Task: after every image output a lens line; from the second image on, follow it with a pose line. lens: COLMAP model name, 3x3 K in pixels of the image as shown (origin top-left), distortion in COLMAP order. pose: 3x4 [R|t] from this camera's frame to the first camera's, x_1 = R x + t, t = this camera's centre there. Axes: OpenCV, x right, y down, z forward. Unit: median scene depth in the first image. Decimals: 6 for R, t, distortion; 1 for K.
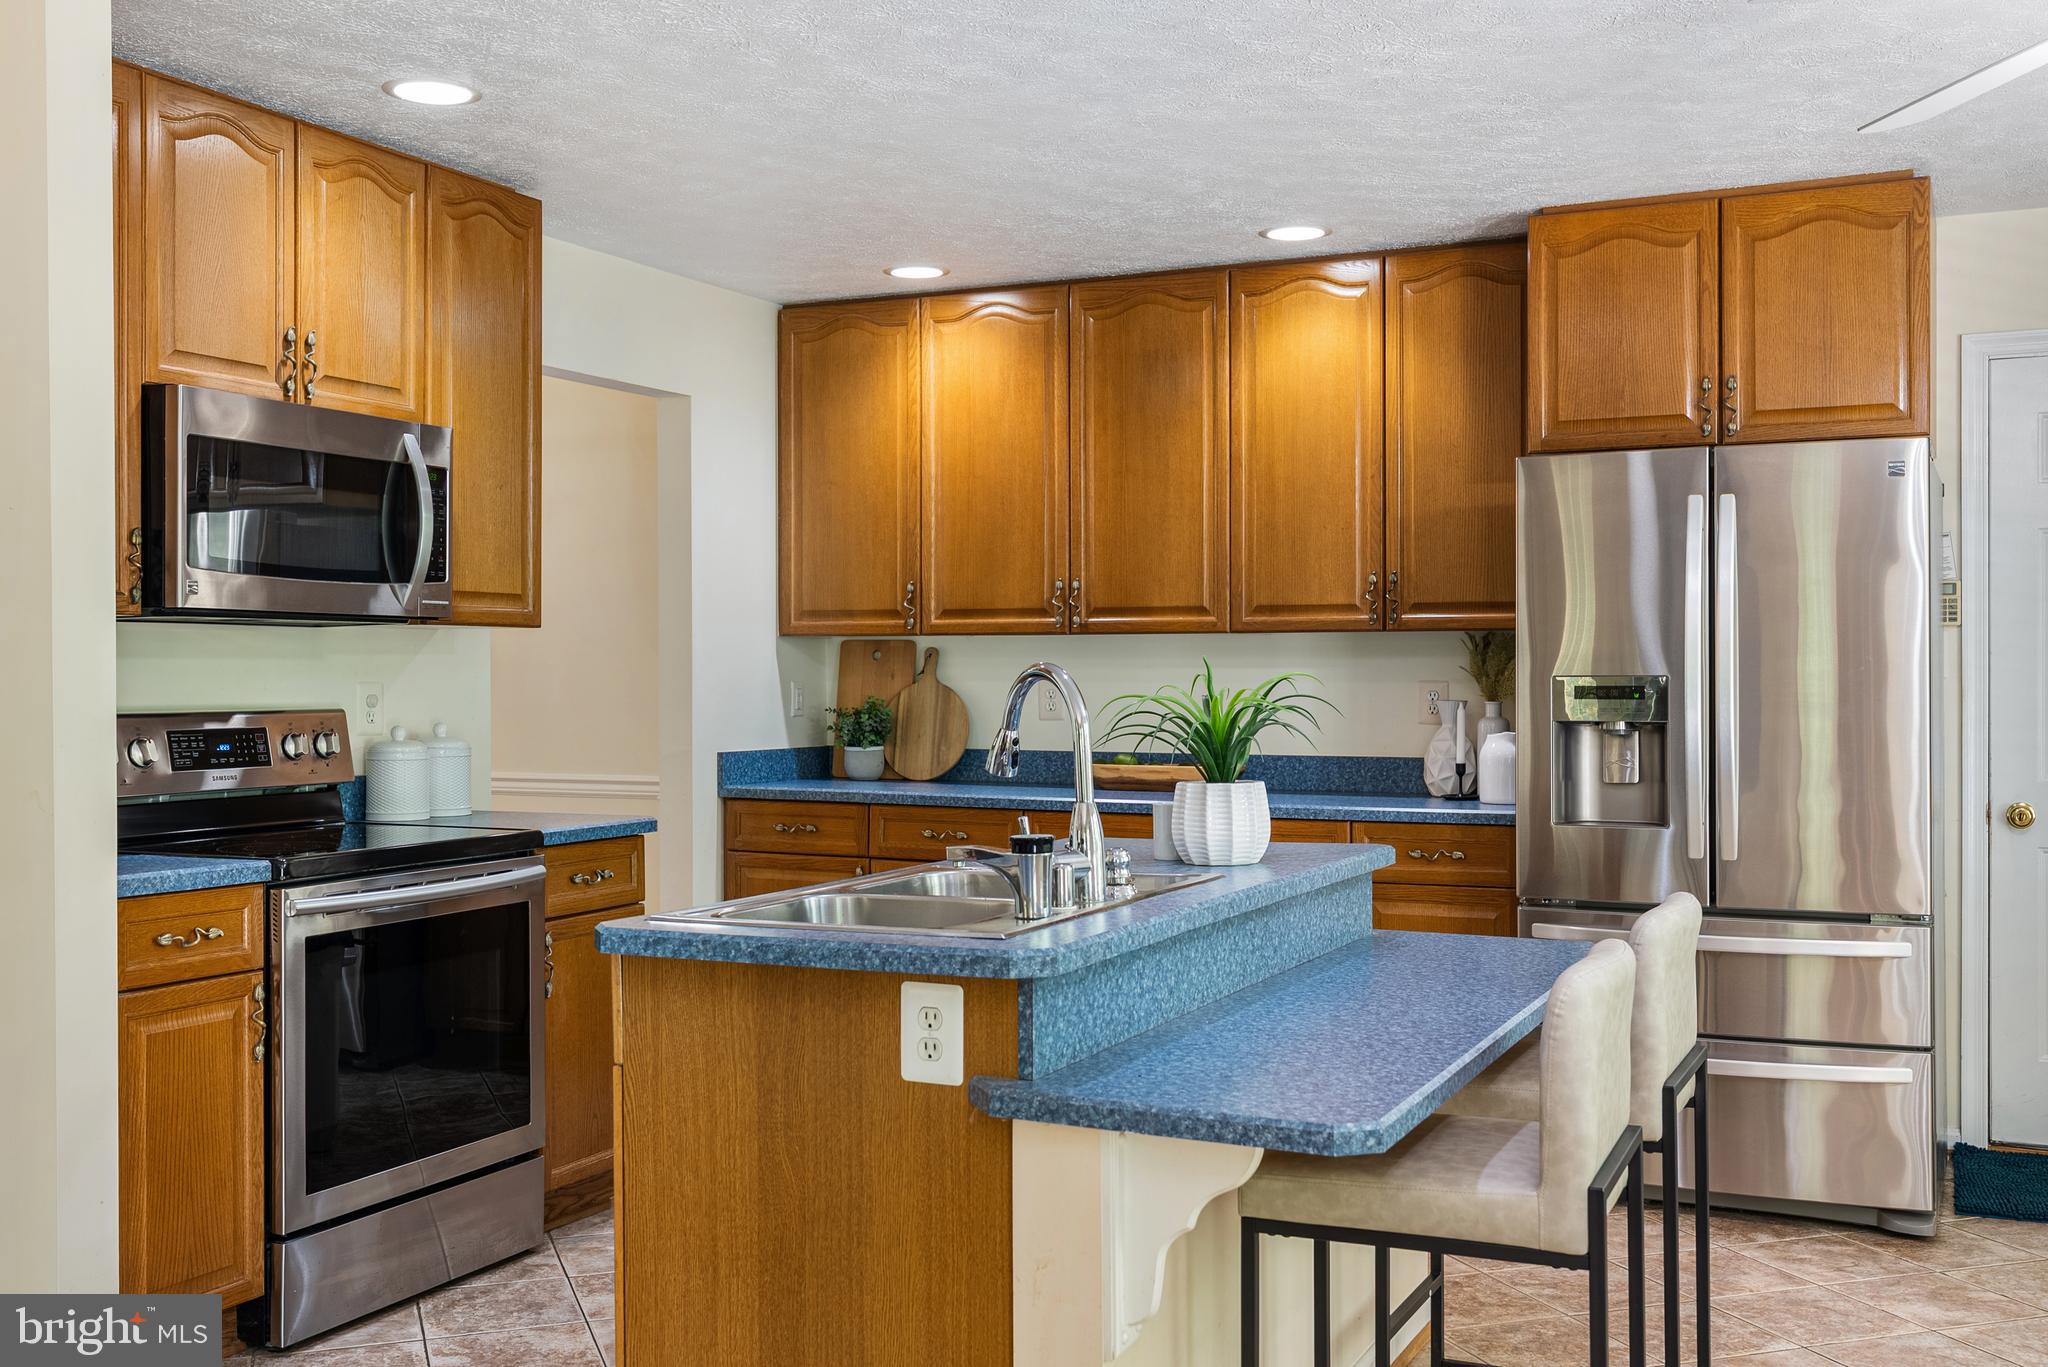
lens RADIAL K [[2010.3, 0, 1024.0], [0, 2010.3, 683.5], [0, 0, 1]] dist [0.019284, -0.007366]
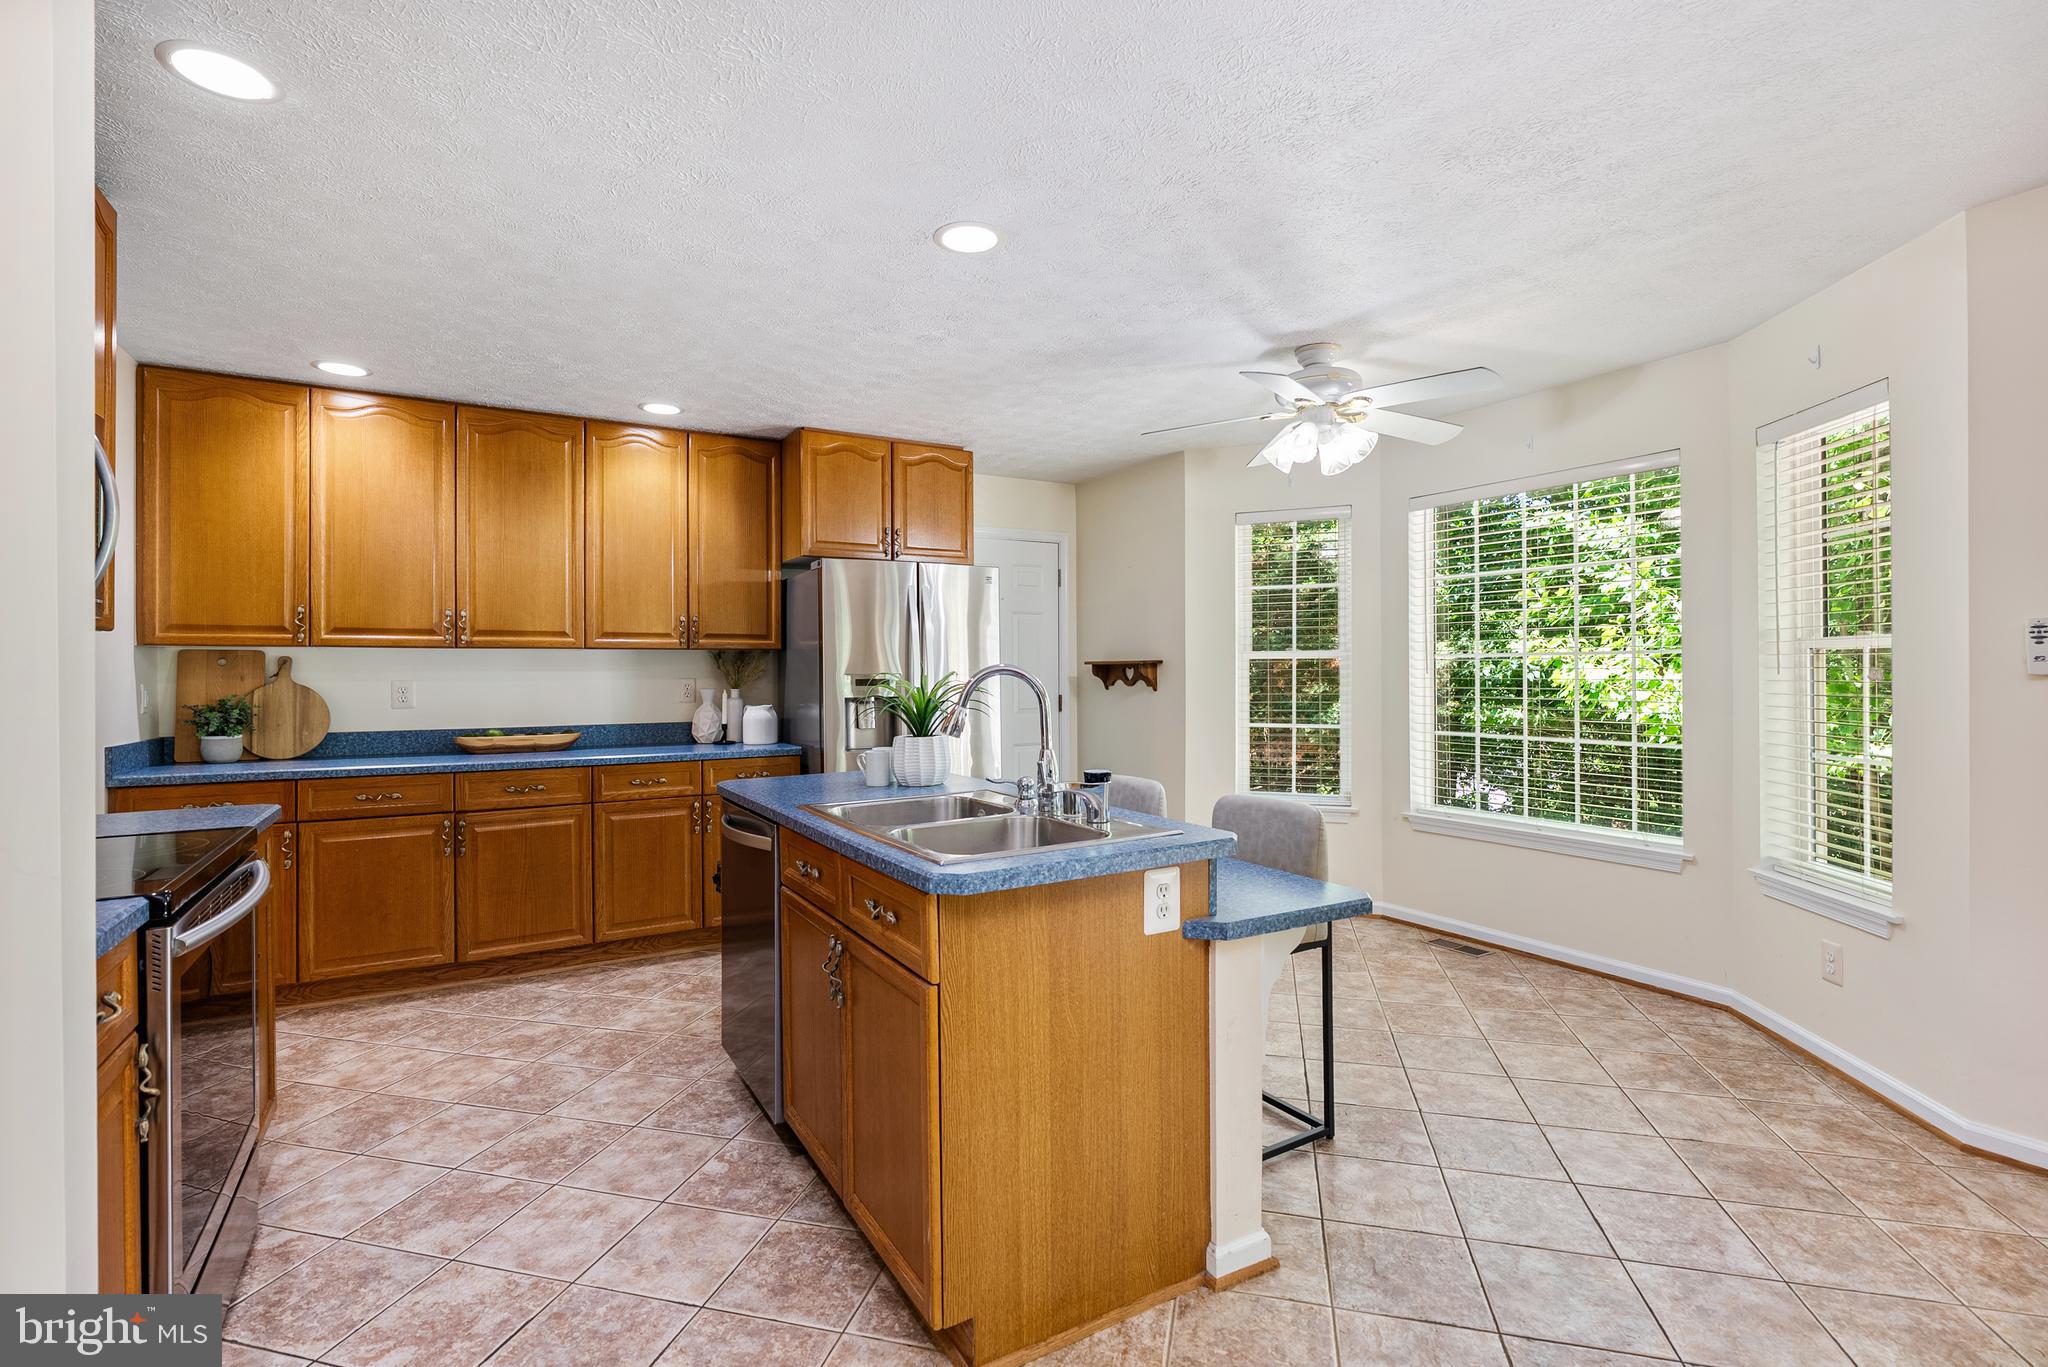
lens RADIAL K [[932.5, 0, 1016.1], [0, 932.5, 670.4], [0, 0, 1]] dist [-0.002946, 0.000966]
pose [[0.559711, -0.002040, 0.828686, -0.482133], [0.010636, 0.999932, -0.004722, -0.001665], [-0.828620, 0.011457, 0.559694, 0.467943]]
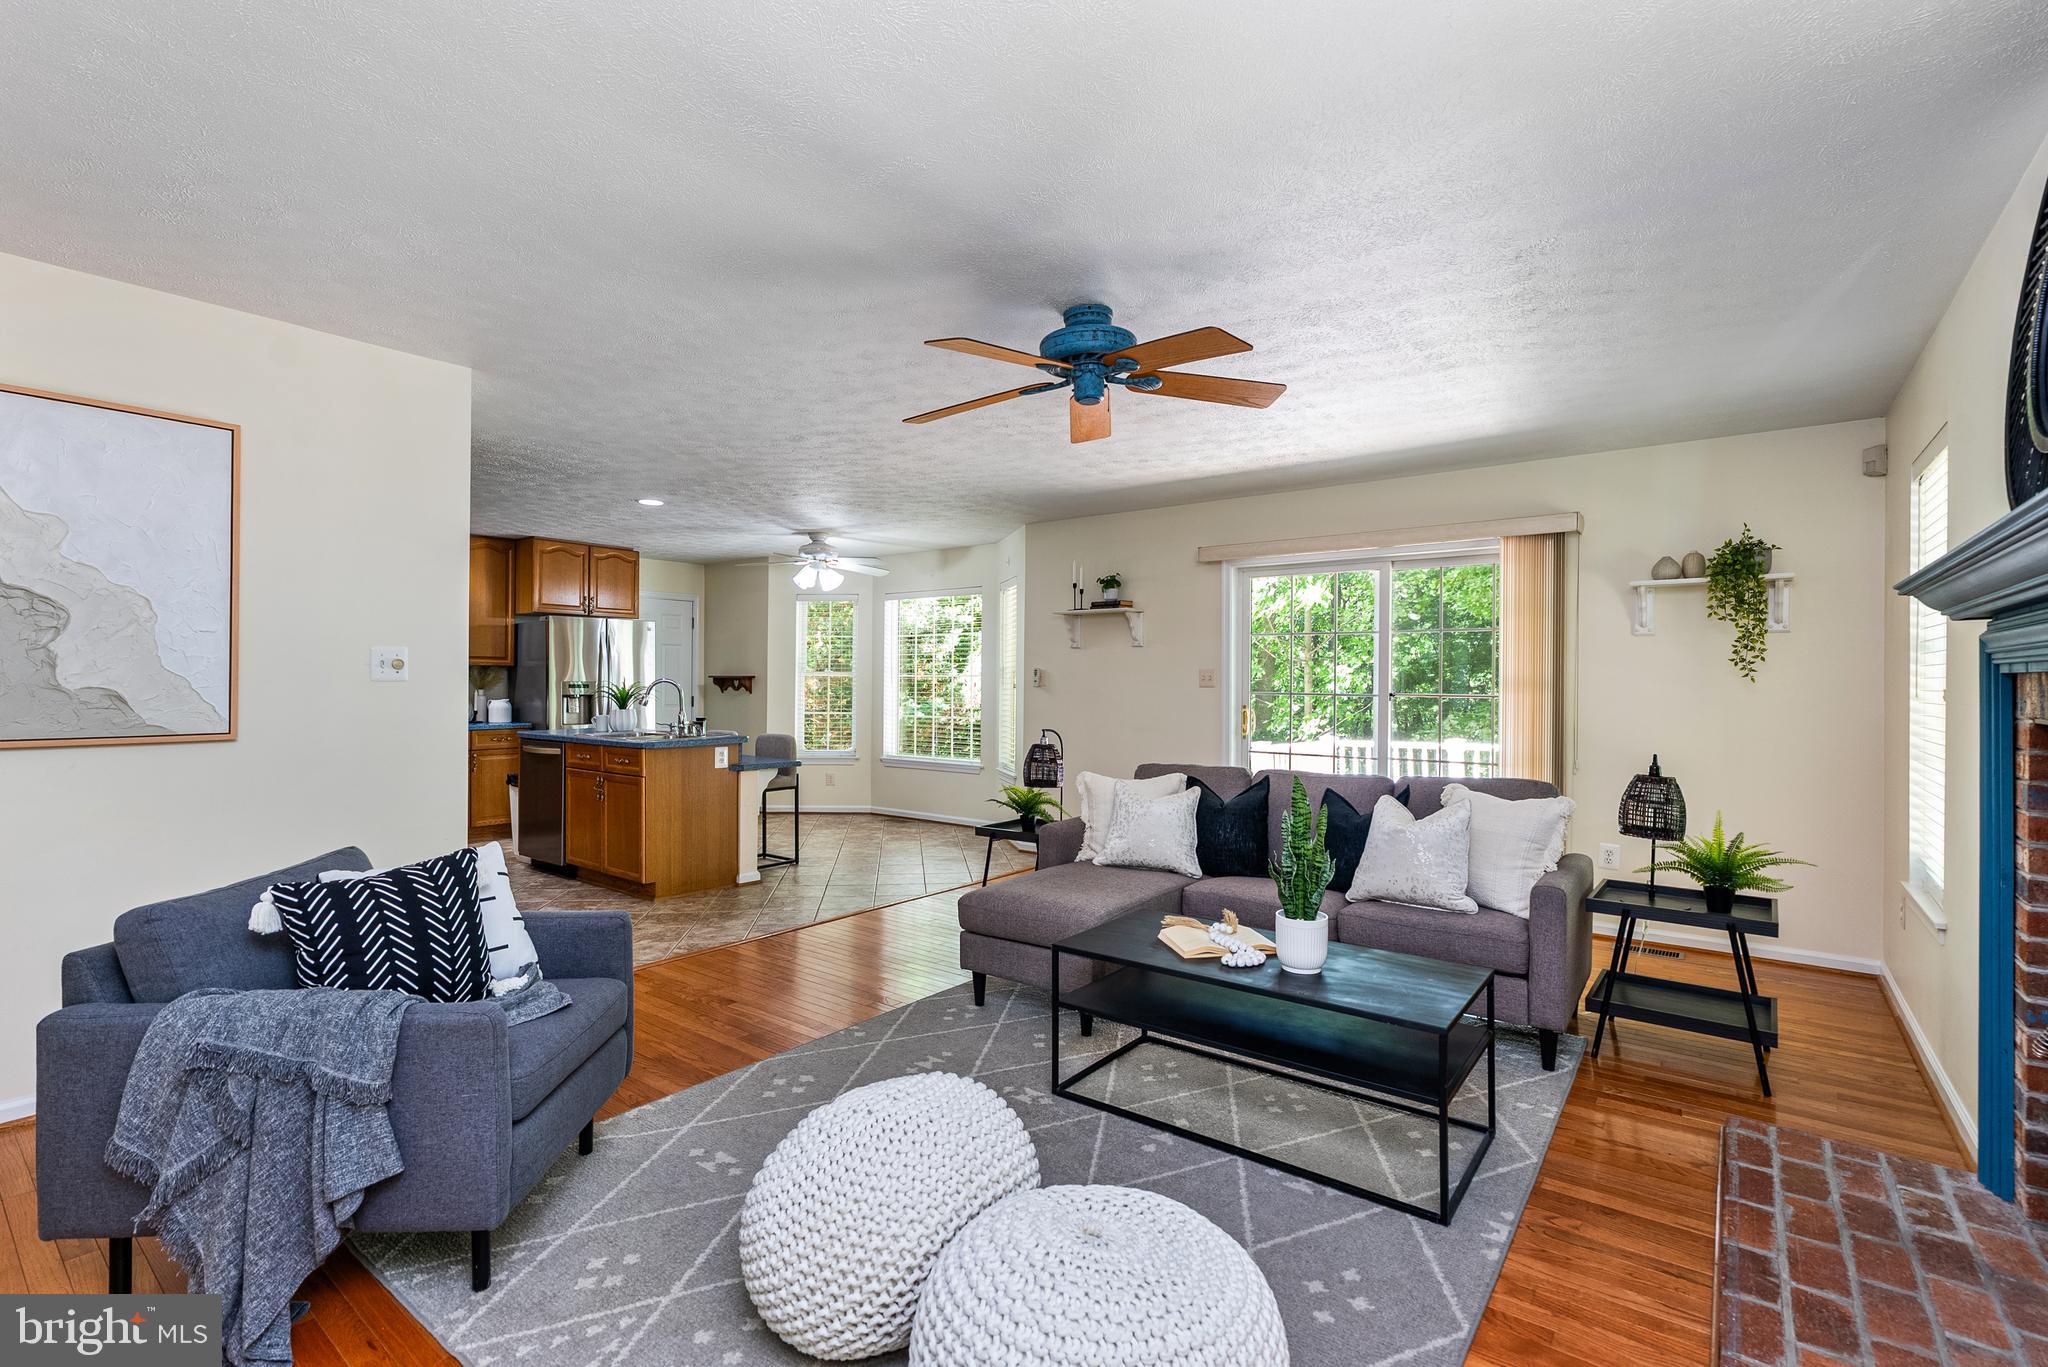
lens RADIAL K [[924.6, 0, 1019.7], [0, 924.6, 681.6], [0, 0, 1]] dist [-0.005665, 0.000840]
pose [[0.213268, 0.005259, 0.976980, -1.371620], [-0.000634, 0.999986, -0.005245, 0.005878], [-0.976994, 0.000499, 0.213268, -0.098706]]
